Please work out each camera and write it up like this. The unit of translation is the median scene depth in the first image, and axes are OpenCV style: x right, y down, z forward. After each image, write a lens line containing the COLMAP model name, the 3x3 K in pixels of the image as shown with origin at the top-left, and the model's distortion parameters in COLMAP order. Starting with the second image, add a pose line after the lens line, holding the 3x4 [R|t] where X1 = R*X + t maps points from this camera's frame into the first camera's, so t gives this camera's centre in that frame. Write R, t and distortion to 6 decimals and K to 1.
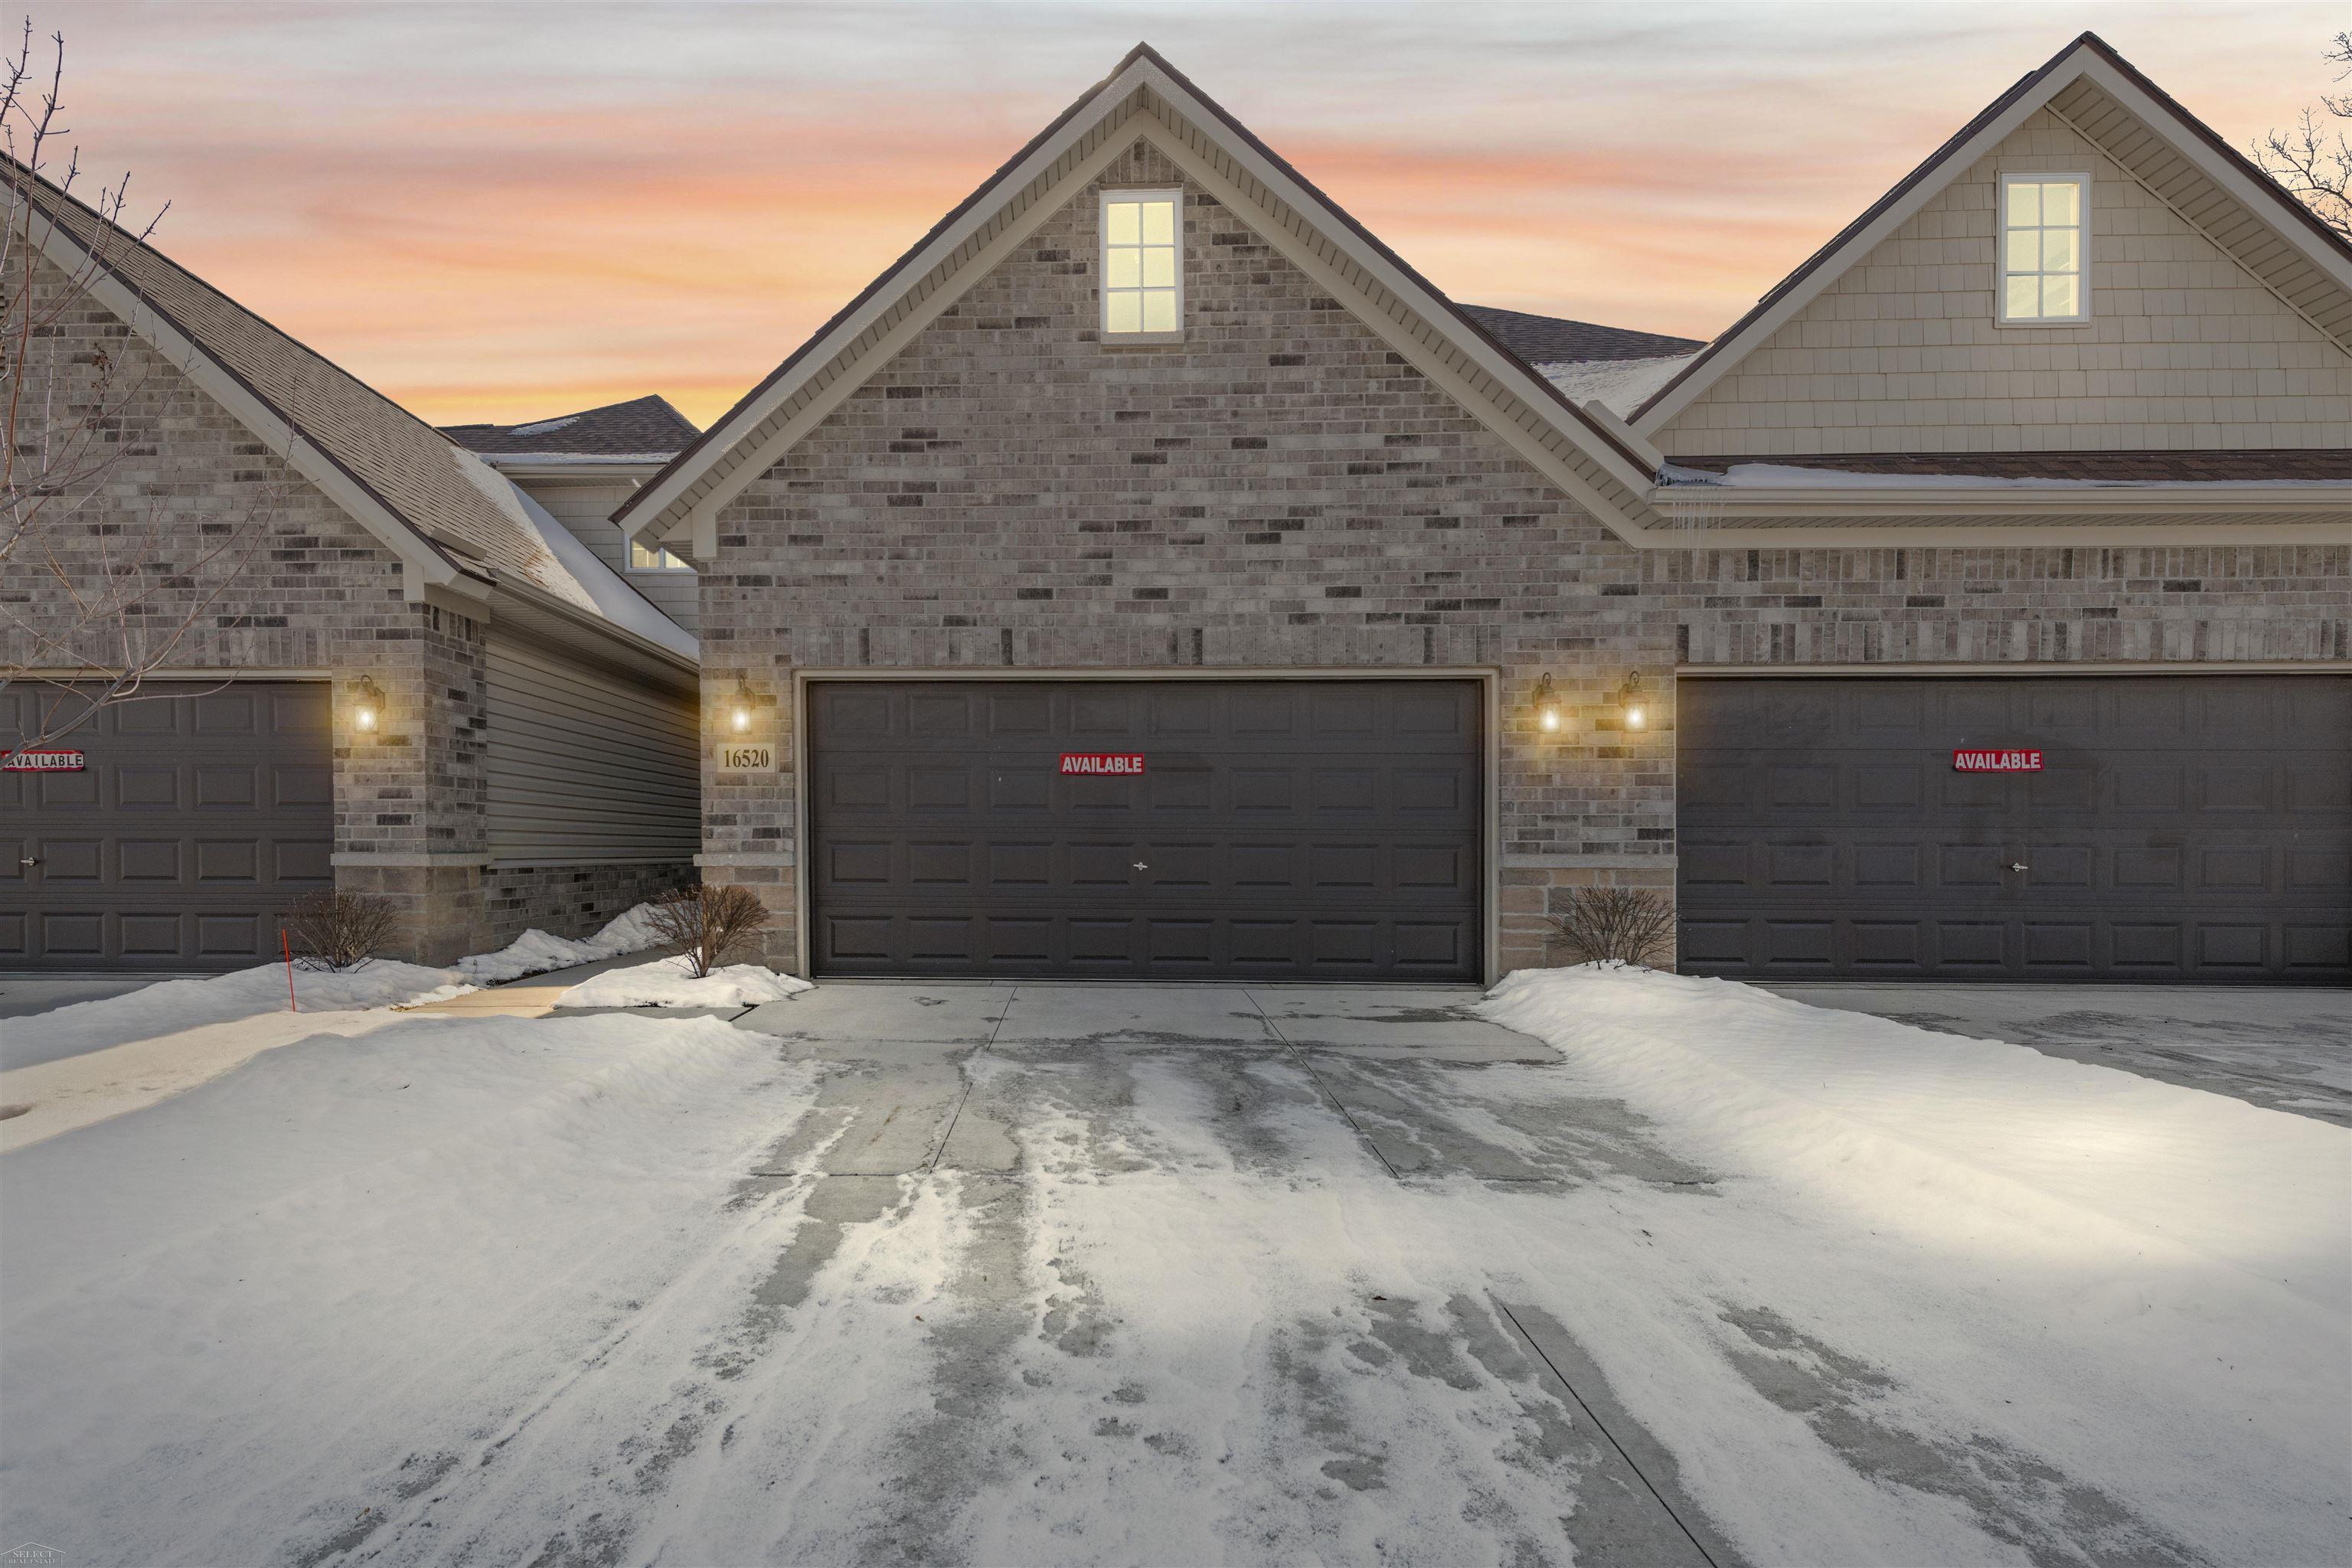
lens RADIAL K [[1030.0, 0, 1173.0], [0, 1030.0, 753.6], [0, 0, 1]] dist [0.002371, -0.000865]
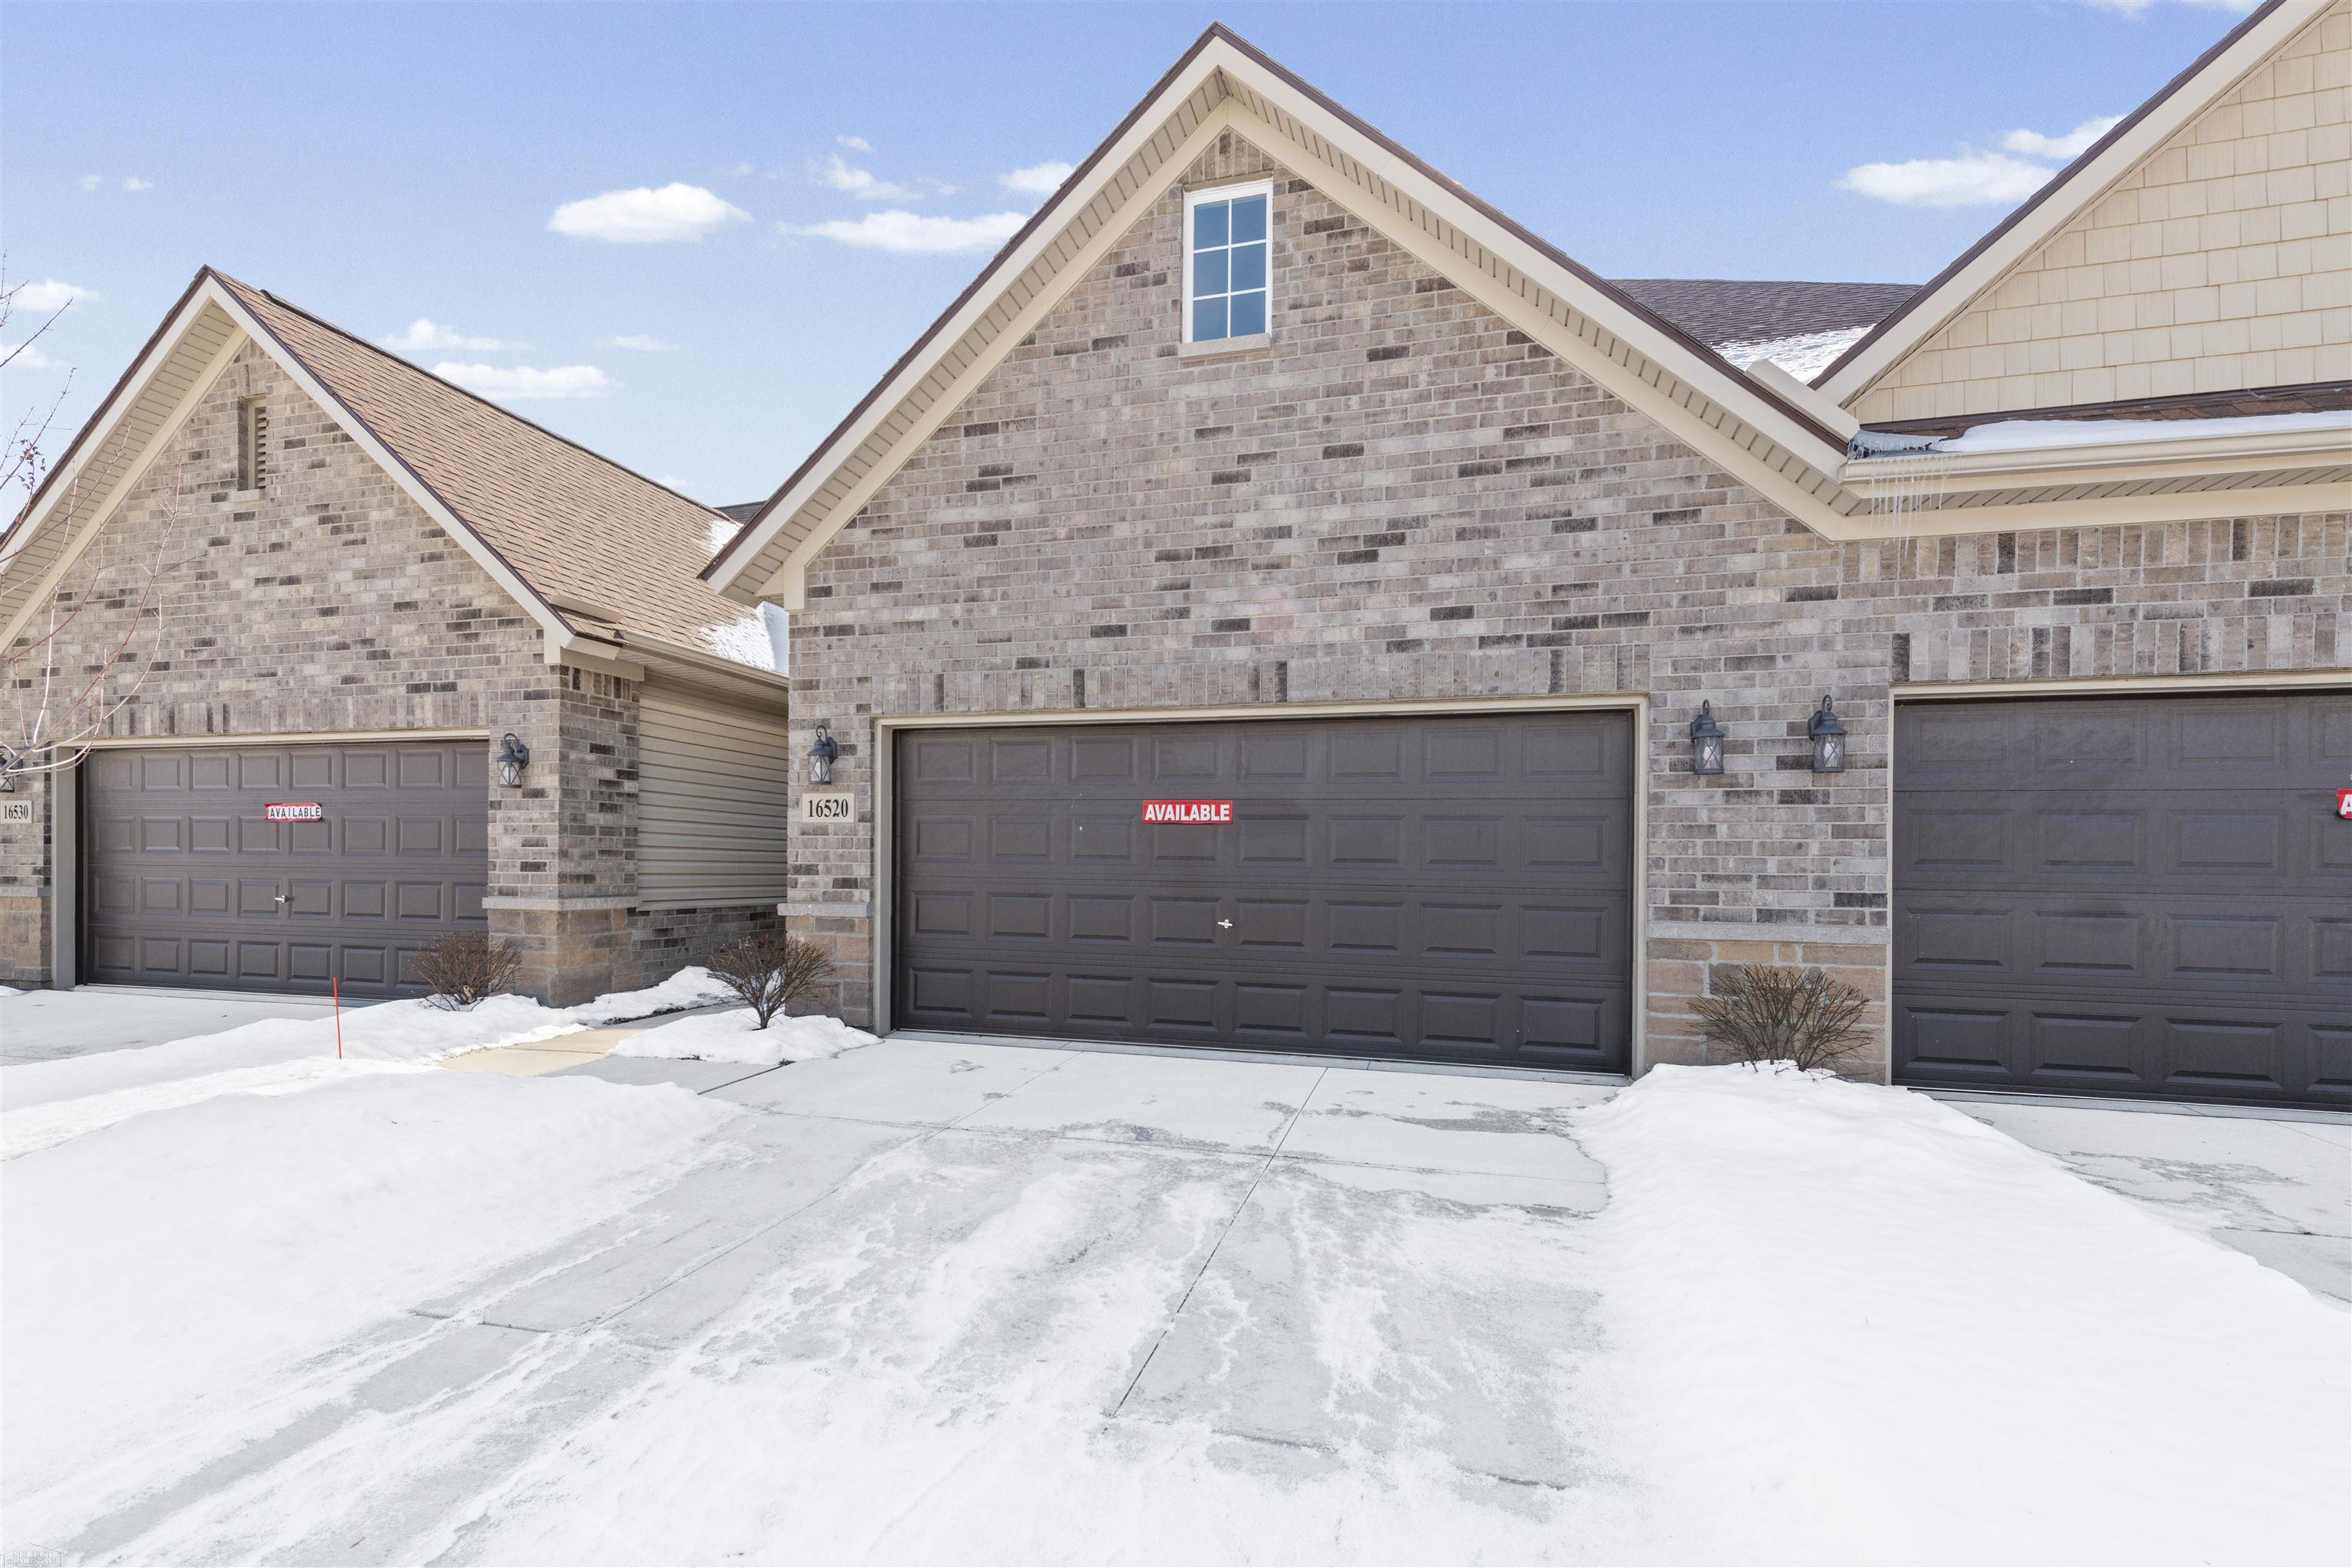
lens RADIAL K [[1038.2, 0, 1176.0], [0, 1038.2, 784.0], [0, 0, 1]] dist [0.000660, -0.000588]
pose [[0.970447, -0.008688, -0.241159, 0.149470], [0.007979, 0.999960, -0.003919, -0.011806], [0.241184, 0.001879, 0.970478, 0.097759]]
